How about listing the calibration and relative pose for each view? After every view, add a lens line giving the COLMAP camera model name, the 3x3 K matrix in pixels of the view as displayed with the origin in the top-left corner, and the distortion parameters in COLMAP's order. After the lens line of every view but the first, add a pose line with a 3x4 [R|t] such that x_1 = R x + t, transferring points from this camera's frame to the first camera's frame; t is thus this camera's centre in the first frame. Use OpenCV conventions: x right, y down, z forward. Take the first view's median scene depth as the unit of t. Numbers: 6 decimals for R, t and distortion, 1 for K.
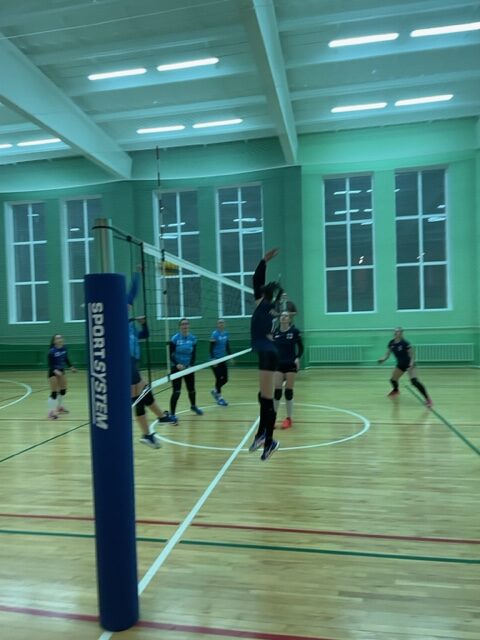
lens RADIAL K [[482.2, 0, 237.0], [0, 482.2, 326.0], [0, 0, 1]] dist [0.073838, -0.100309]
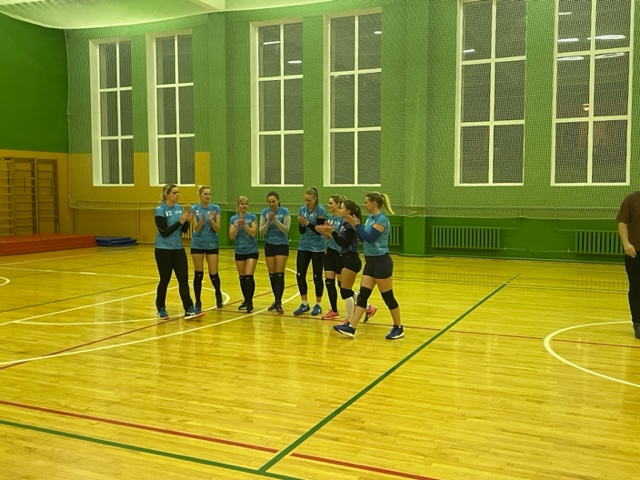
lens RADIAL K [[658.7, 0, 349.0], [0, 658.7, 231.1], [0, 0, 1]] dist [0.066503, 0.000000]
pose [[0.973816, 0.043216, -0.223191, 0.317530], [-0.031025, 0.997843, 0.057844, -0.009830], [0.225209, -0.049404, 0.973057, -0.047802]]
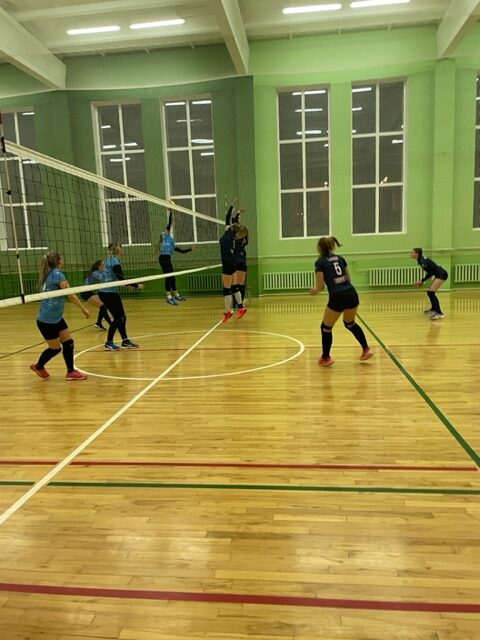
lens RADIAL K [[482.2, 0, 248.2], [0, 482.2, 316.0], [0, 0, 1]] dist [0.073838, -0.100309]
pose [[0.996661, -0.023230, 0.078282, 0.049758], [0.013565, 0.992461, 0.121804, 0.011414], [-0.080521, -0.120335, 0.989462, 0.038490]]
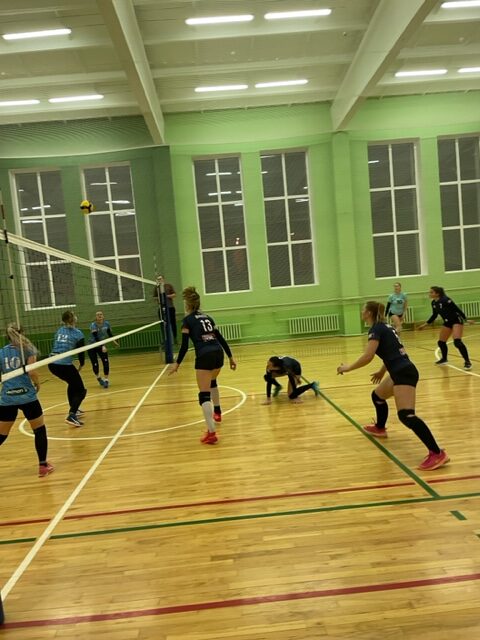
lens RADIAL K [[482.2, 0, 234.9], [0, 482.2, 325.9], [0, 0, 1]] dist [0.073838, -0.100309]
pose [[0.971033, -0.070441, 0.228325, 0.012316], [0.062667, 0.997187, 0.041131, 0.003237], [-0.230580, -0.025631, 0.972716, -0.001493]]
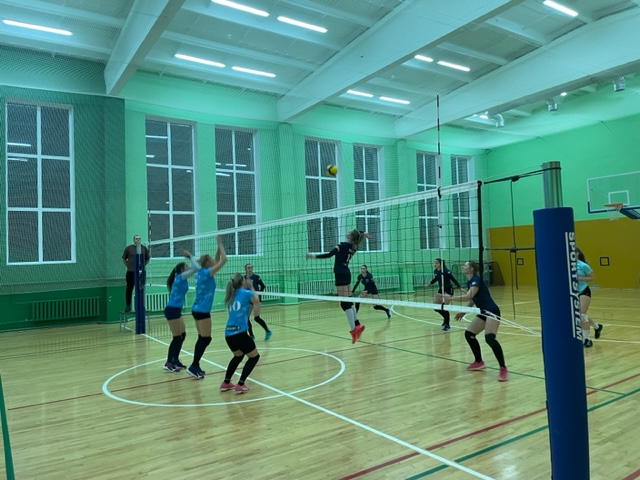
lens RADIAL K [[482.2, 0, 325.6], [0, 482.2, 230.1], [0, 0, 1]] dist [0.073838, -0.100309]
pose [[0.704127, 0.043119, 0.708764, -0.305262], [0.023001, 0.996246, -0.083459, 0.006286], [-0.709701, 0.075068, 0.700492, 0.116753]]
